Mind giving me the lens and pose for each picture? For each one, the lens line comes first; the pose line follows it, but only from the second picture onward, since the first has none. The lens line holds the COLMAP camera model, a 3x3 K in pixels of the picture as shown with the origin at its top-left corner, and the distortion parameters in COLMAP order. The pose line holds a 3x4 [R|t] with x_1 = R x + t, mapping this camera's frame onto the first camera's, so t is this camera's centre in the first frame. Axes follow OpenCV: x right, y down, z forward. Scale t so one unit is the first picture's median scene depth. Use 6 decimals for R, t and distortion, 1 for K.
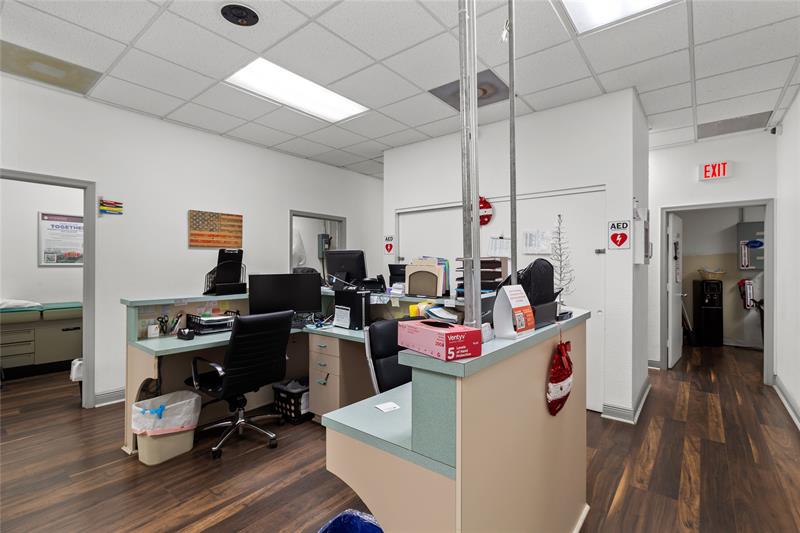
lens RADIAL K [[375.7, 0, 428.2], [0, 375.7, 269.0], [0, 0, 1]] dist [0.011716, -0.000711]
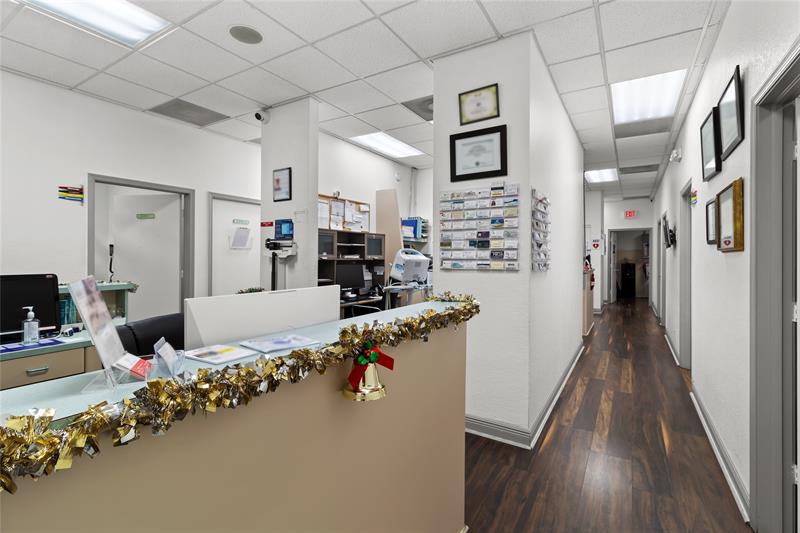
lens RADIAL K [[376.2, 0, 404.8], [0, 376.2, 250.9], [0, 0, 1]] dist [-0.003301, -0.000078]
pose [[0.992440, 0.004759, 0.122642, -0.300466], [-0.003650, 0.999950, -0.009265, -0.005173], [-0.122680, 0.008747, 0.992408, -0.373354]]
